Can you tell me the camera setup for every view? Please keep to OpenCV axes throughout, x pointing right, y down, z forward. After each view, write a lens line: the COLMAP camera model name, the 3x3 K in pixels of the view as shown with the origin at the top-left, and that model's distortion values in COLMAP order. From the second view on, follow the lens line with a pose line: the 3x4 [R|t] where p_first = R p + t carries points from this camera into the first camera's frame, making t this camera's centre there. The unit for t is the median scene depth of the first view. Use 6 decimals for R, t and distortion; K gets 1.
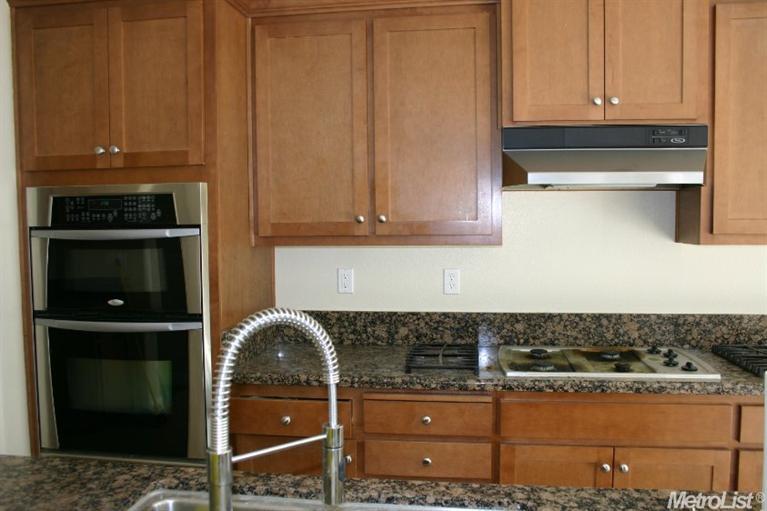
lens RADIAL K [[639.5, 0, 378.7], [0, 639.5, 261.1], [0, 0, 1]] dist [-0.117489, 0.074818]
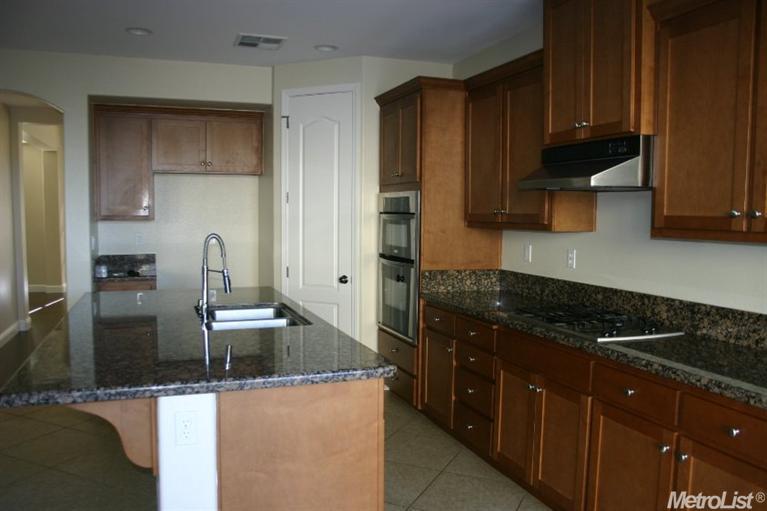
lens RADIAL K [[639.5, 0, 382.8], [0, 639.5, 252.0], [0, 0, 1]] dist [-0.117489, 0.074818]
pose [[0.472991, 0.067941, -0.878444, 1.186826], [-0.067566, 0.996883, 0.040721, -0.010143], [0.878473, 0.040092, 0.476108, 0.001770]]
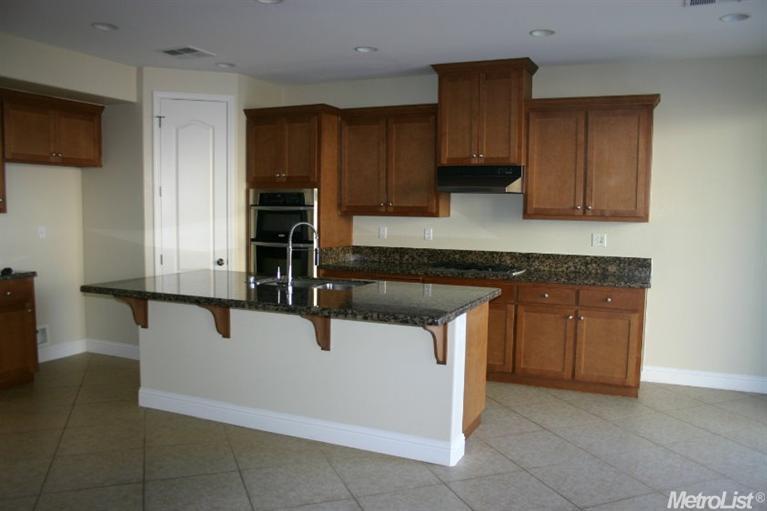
lens RADIAL K [[639.5, 0, 387.4], [0, 639.5, 255.6], [0, 0, 1]] dist [-0.117489, 0.074818]
pose [[0.961801, 0.041689, -0.270557, 0.608013], [-0.037767, 0.999093, 0.019688, 0.071047], [0.271133, -0.008718, 0.962502, -1.195389]]
